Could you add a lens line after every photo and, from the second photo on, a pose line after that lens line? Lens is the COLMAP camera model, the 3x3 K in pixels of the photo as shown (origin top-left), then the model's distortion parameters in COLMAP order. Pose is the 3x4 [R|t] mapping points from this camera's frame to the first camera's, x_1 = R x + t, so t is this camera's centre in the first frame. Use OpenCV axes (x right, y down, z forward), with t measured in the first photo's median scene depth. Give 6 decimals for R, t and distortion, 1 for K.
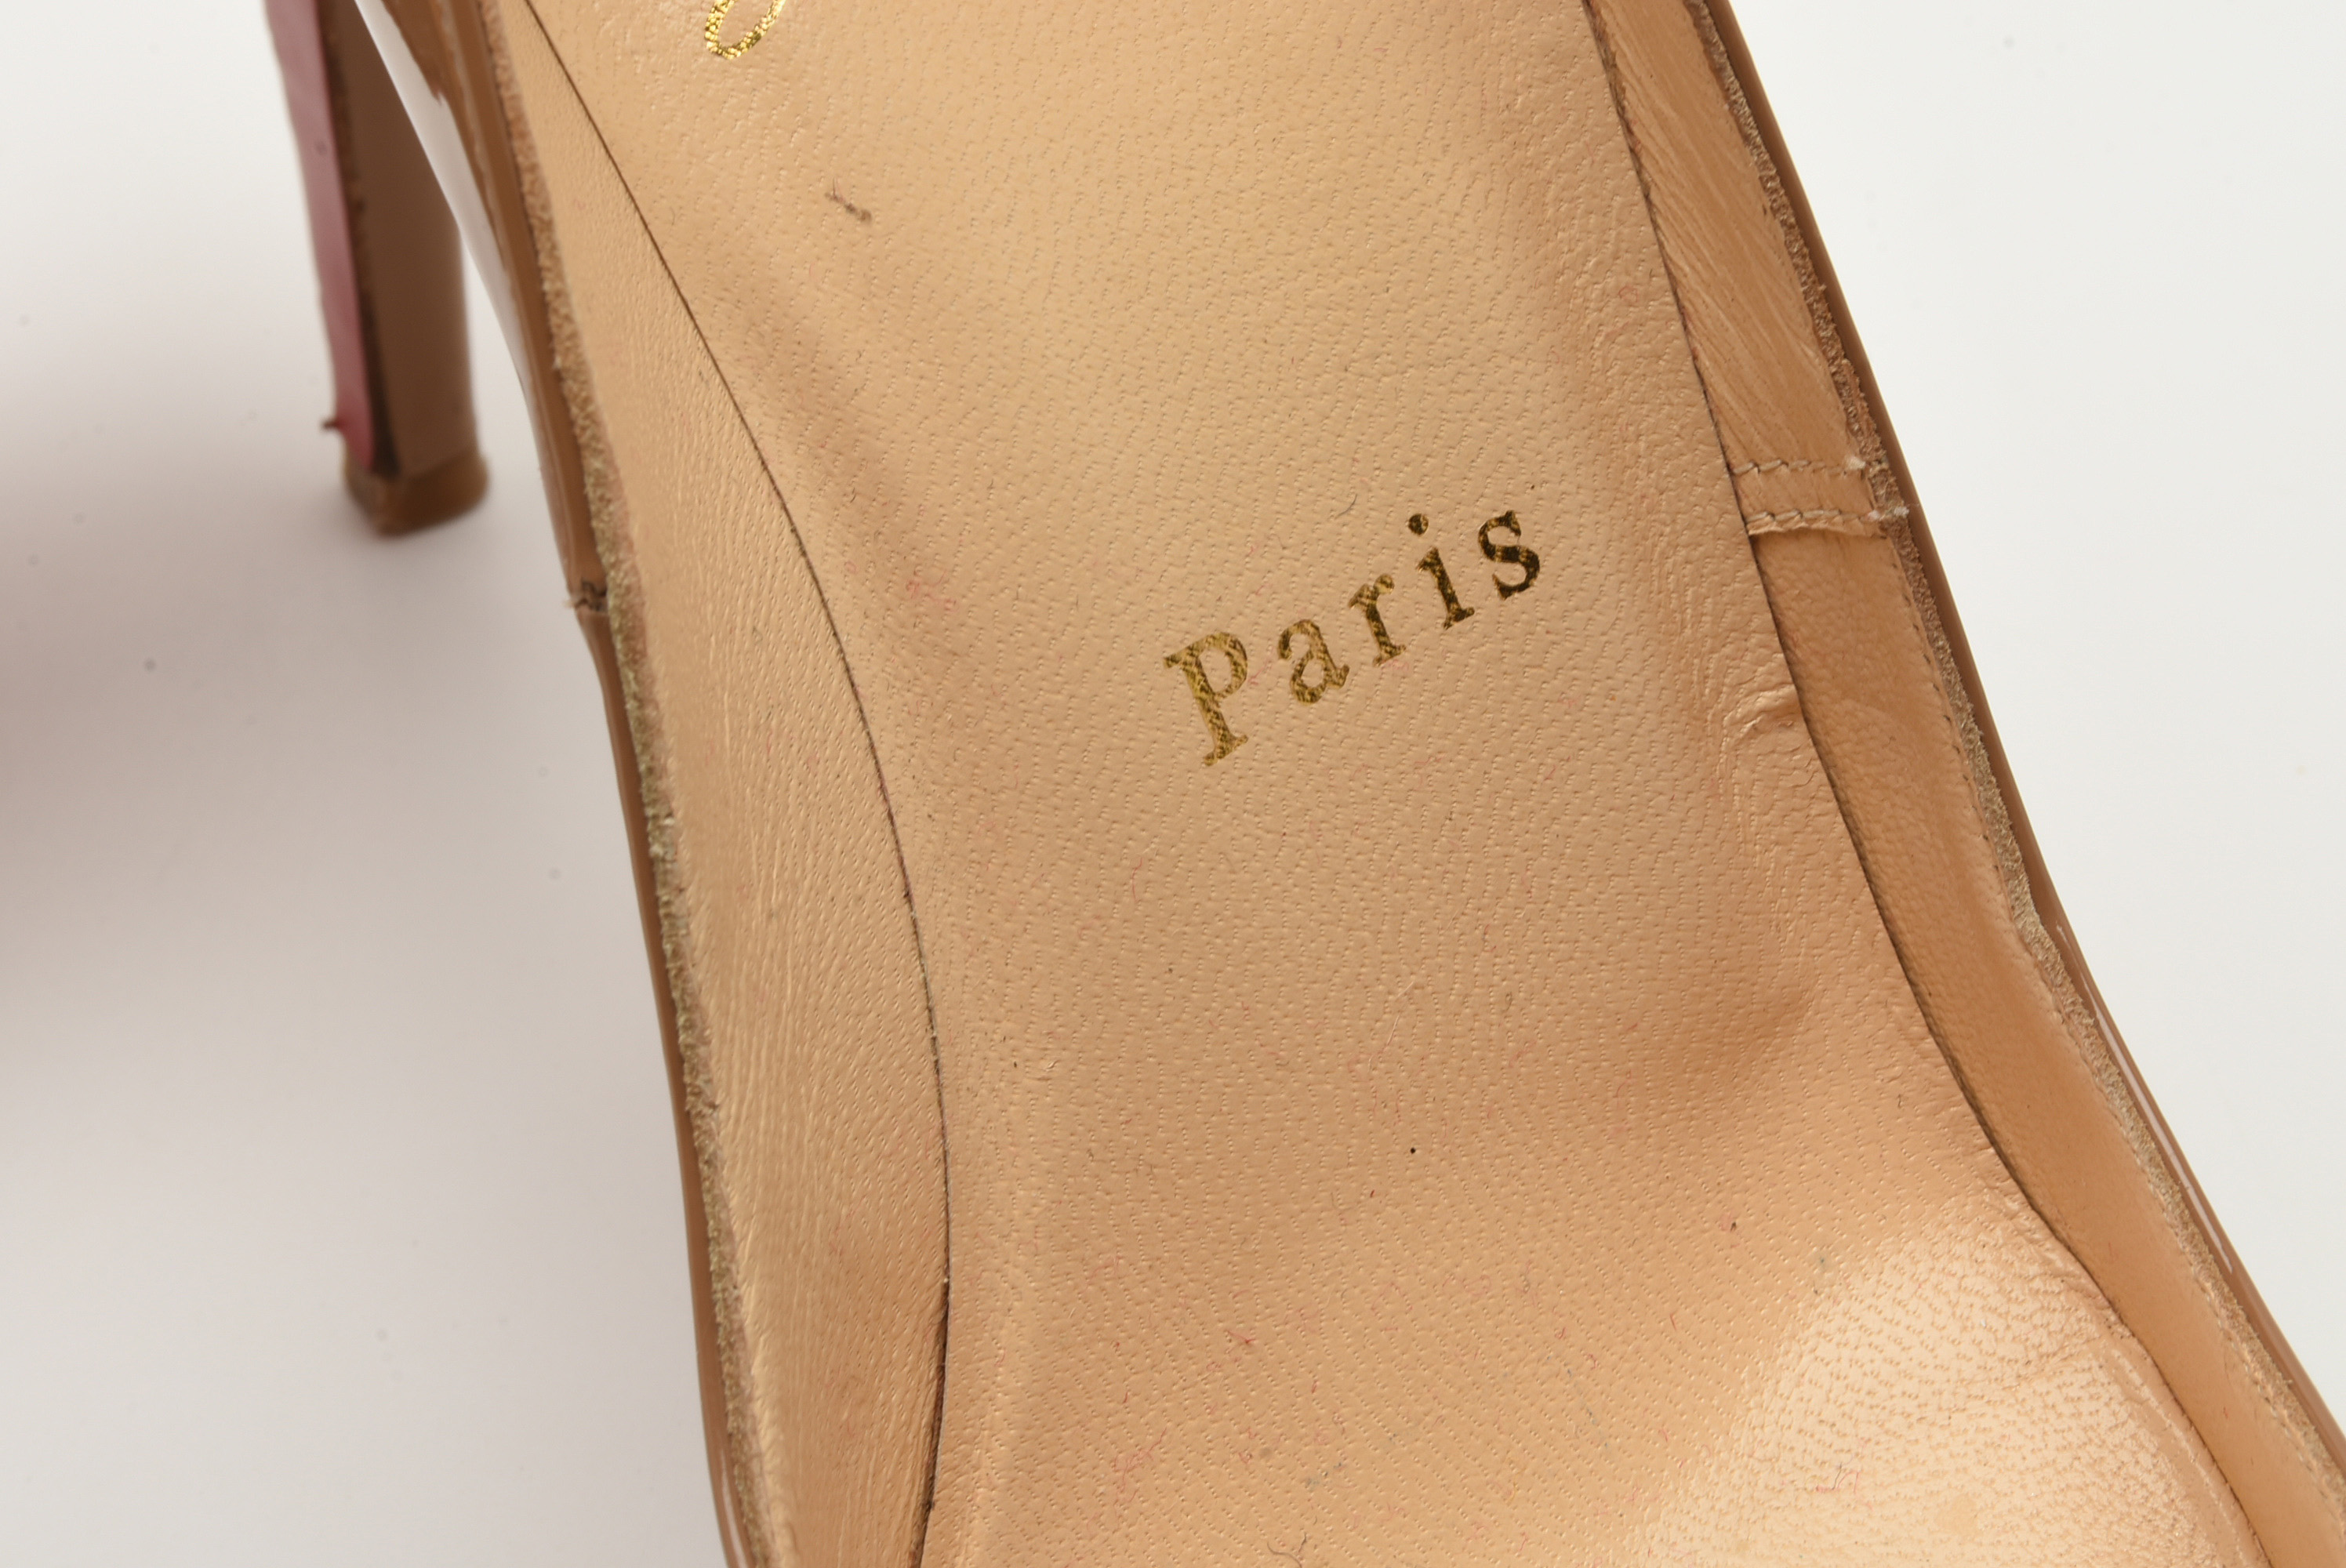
lens RADIAL K [[4576.5, 0, 1151.5], [0, 4576.5, 786.2], [0, 0, 1]] dist [-0.014067, -0.053493]
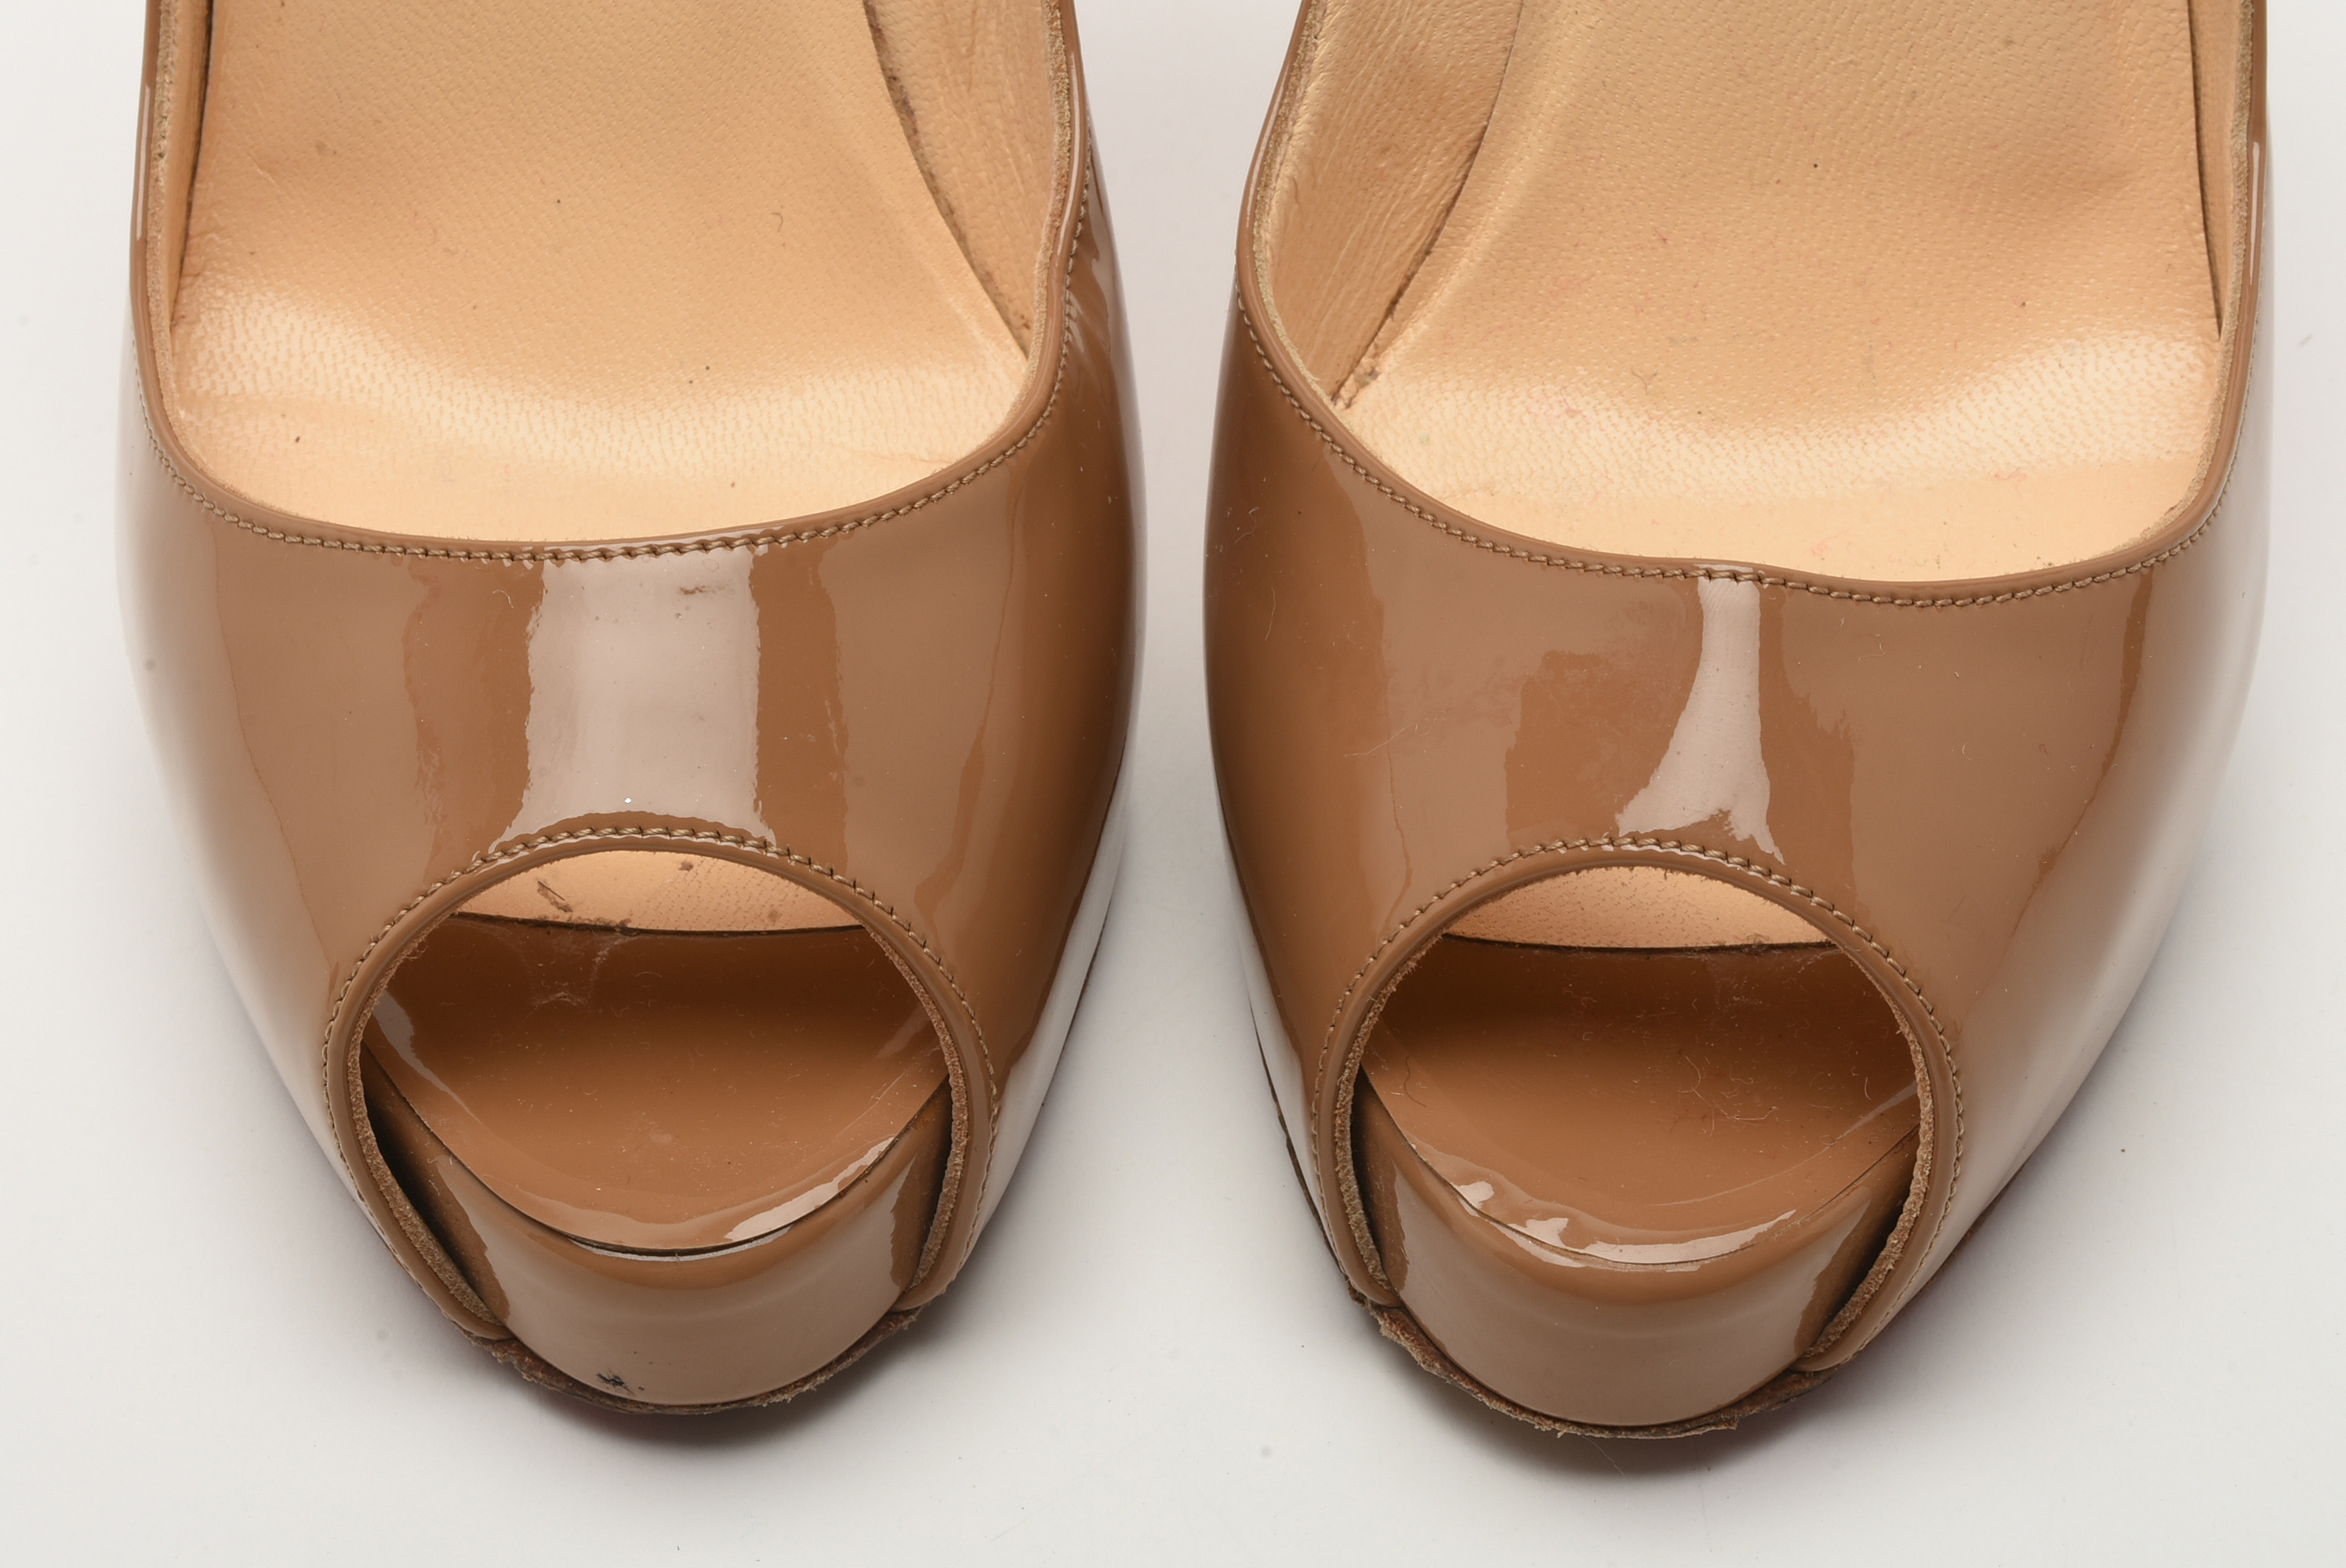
lens RADIAL K [[4576.5, 0, 1151.5], [0, 4576.5, 786.2], [0, 0, 1]] dist [-0.014067, -0.053493]
pose [[0.860352, 0.363381, -0.357419, 0.497102], [-0.332121, 0.931603, 0.147686, 0.122679], [0.386639, -0.008356, 0.922193, -0.511776]]
